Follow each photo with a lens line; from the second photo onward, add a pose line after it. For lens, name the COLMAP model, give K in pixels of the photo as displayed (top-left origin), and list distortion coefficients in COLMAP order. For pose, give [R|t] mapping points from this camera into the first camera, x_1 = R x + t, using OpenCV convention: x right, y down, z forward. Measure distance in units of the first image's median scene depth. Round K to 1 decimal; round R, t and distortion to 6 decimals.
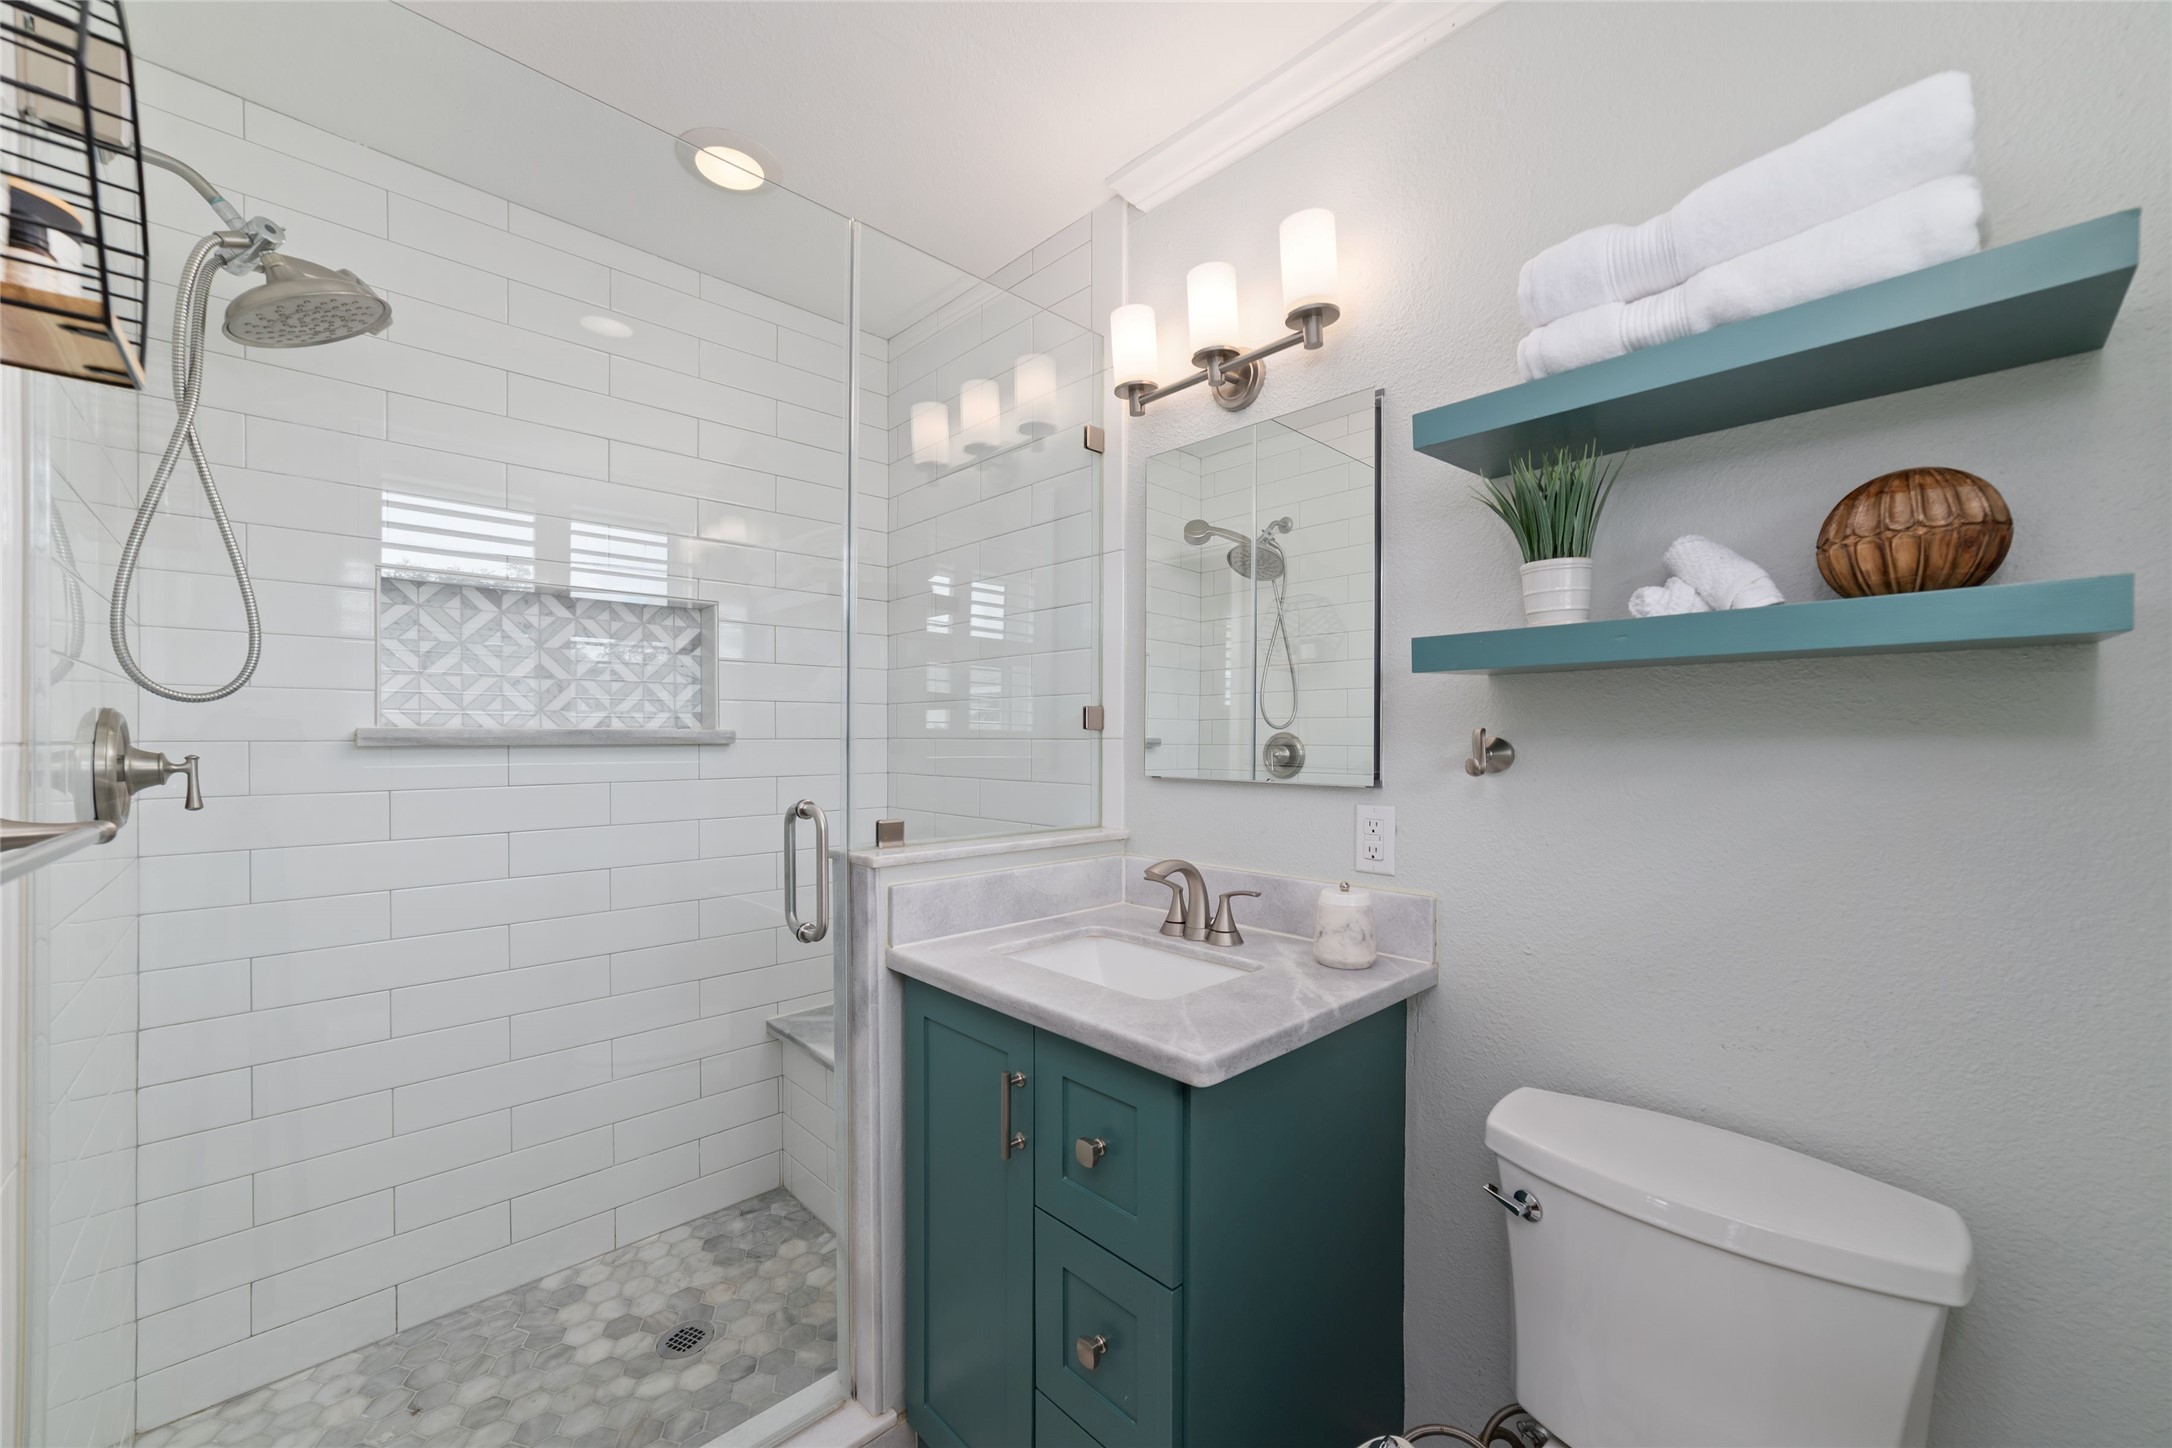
lens RADIAL K [[838.3, 0, 1076.3], [0, 838.3, 740.2], [0, 0, 1]] dist [-0.017664, 0.005138]
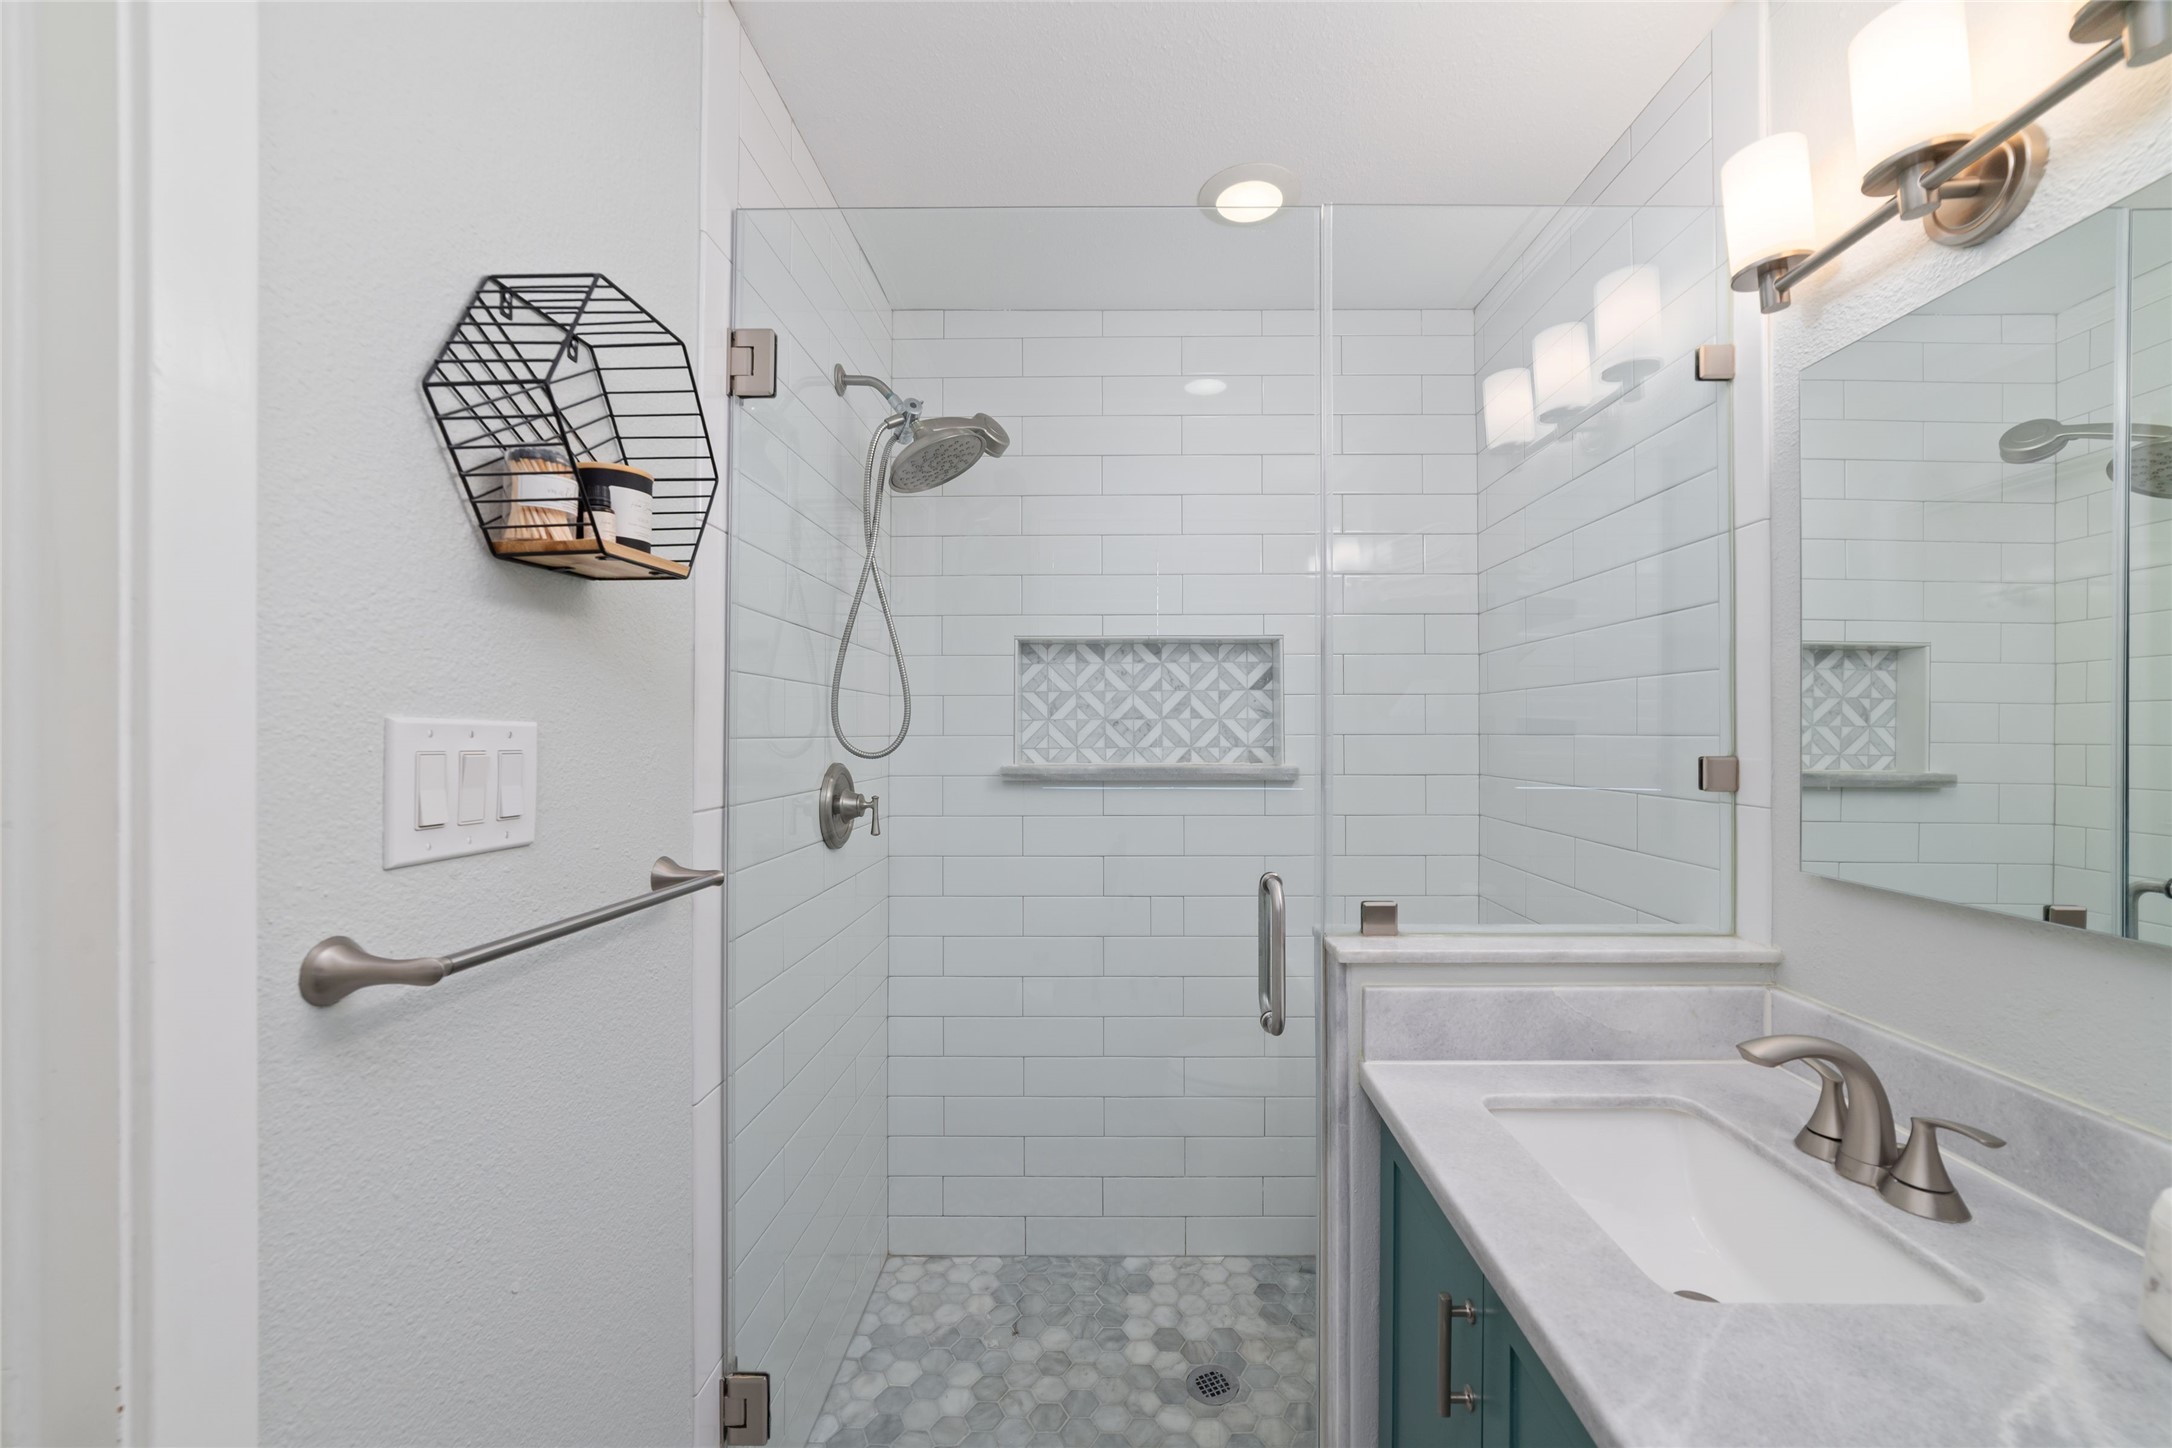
lens RADIAL K [[838.3, 0, 1142.9], [0, 838.3, 720.0], [0, 0, 1]] dist [-0.017664, 0.005138]
pose [[0.717483, -0.006498, -0.696545, 0.173621], [-0.001242, 0.999943, -0.010607, -0.069132], [0.696575, 0.008476, 0.717434, 0.218463]]
